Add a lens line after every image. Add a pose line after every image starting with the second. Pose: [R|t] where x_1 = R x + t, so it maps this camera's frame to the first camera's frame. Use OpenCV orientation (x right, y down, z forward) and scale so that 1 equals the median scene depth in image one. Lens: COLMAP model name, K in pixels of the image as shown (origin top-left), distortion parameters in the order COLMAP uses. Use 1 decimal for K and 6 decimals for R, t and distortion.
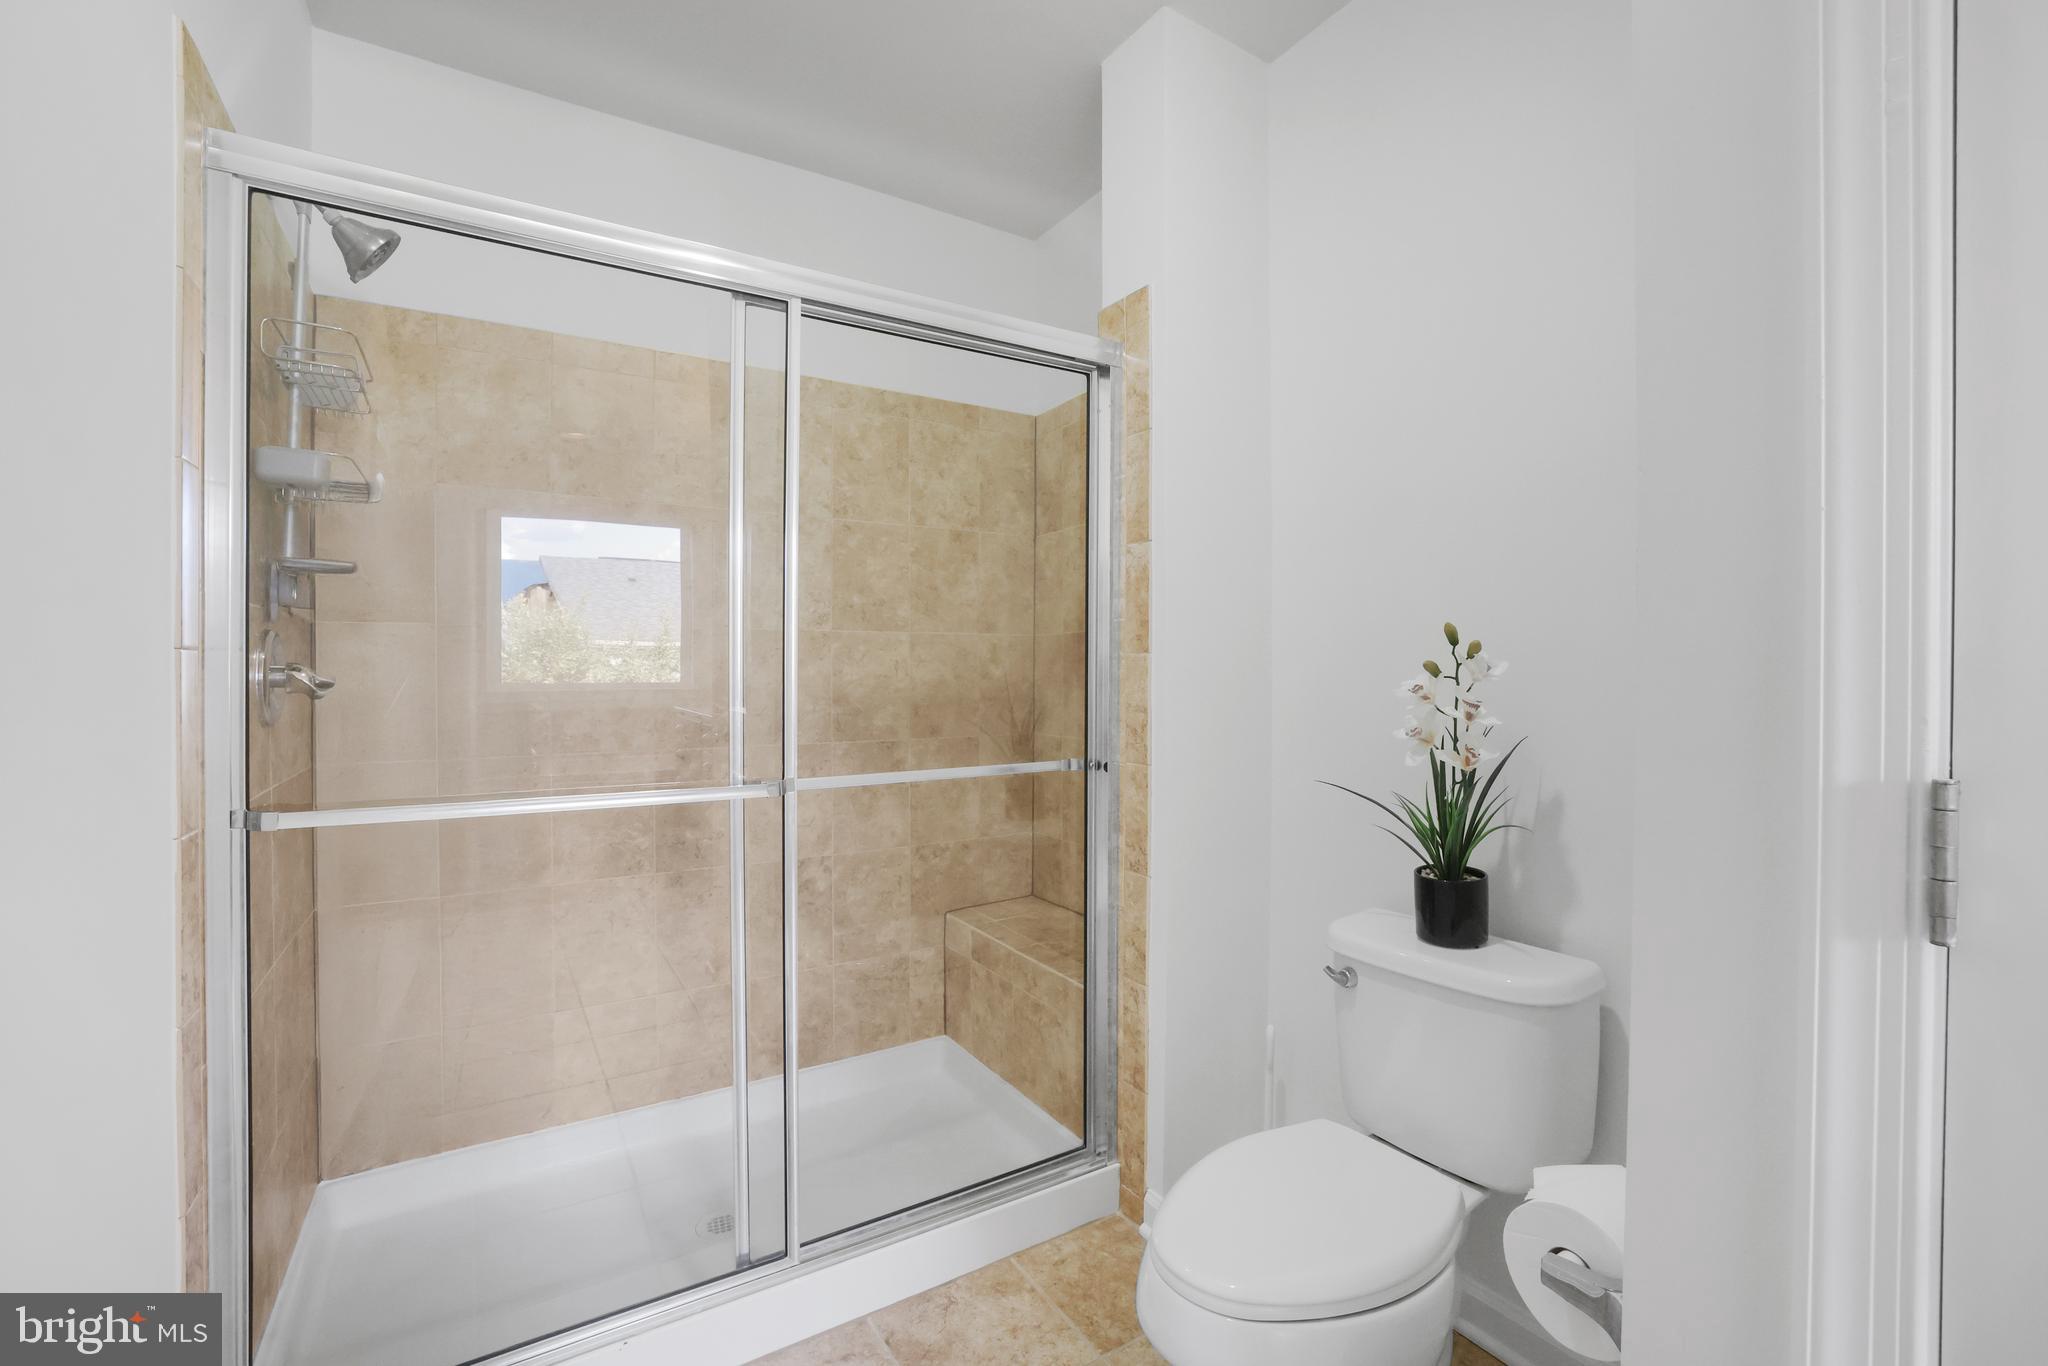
lens RADIAL K [[894.7, 0, 1018.3], [0, 894.7, 683.3], [0, 0, 1]] dist [-0.046106, 0.016428]
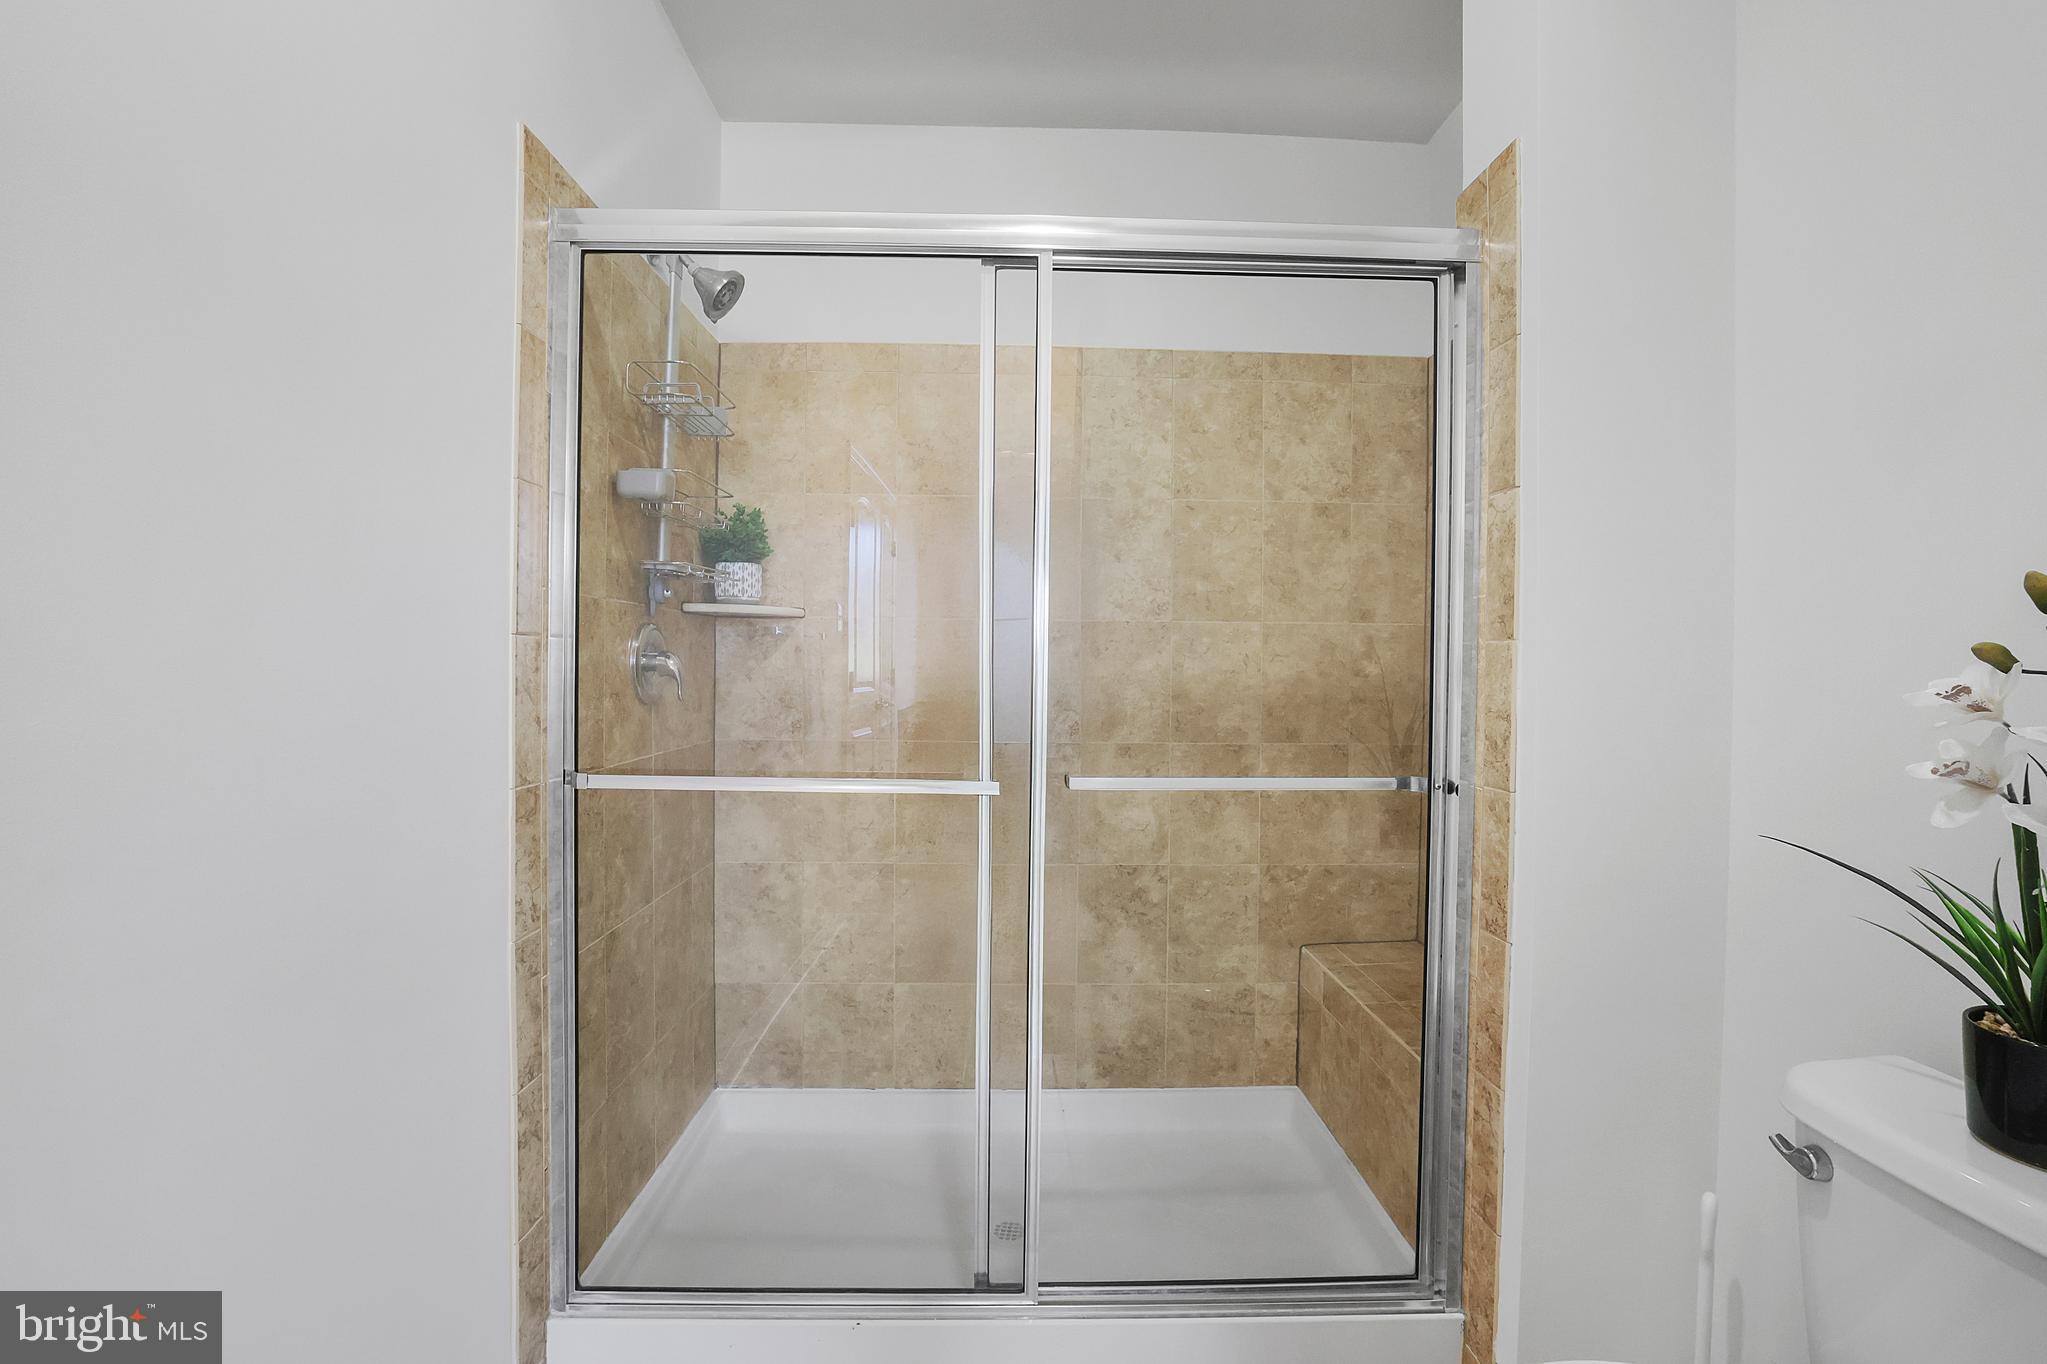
lens RADIAL K [[894.3, 0, 1017.8], [0, 894.3, 682.3], [0, 0, 1]] dist [-0.046106, 0.016428]
pose [[0.862414, 0.016811, -0.505925, 0.152540], [-0.018831, 0.999822, 0.001122, 0.007582], [0.505854, 0.008559, 0.862577, 0.156551]]
